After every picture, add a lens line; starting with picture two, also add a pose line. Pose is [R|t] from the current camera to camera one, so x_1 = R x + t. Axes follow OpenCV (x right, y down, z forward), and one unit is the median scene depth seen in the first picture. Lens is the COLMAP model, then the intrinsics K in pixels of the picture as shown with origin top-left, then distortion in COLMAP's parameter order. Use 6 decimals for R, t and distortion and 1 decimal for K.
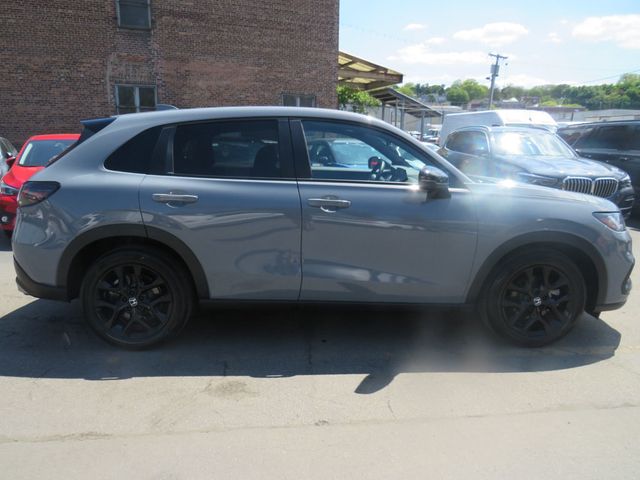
lens RADIAL K [[477.3, 0, 310.6], [0, 477.3, 241.9], [0, 0, 1]] dist [-0.011051, -0.028014]
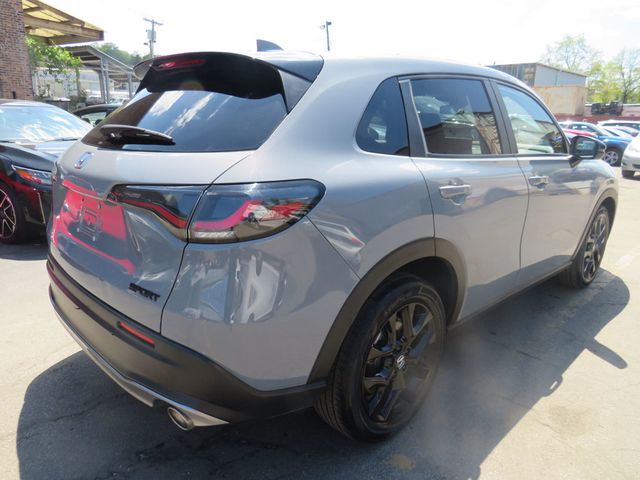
lens RADIAL K [[477.3, 0, 310.6], [0, 477.3, 241.9], [0, 0, 1]] dist [-0.011051, -0.028014]
pose [[0.738763, -0.164177, 0.653663, -0.151479], [0.123260, 0.986431, 0.108450, -0.020256], [-0.662598, 0.000452, 0.748975, 0.107617]]
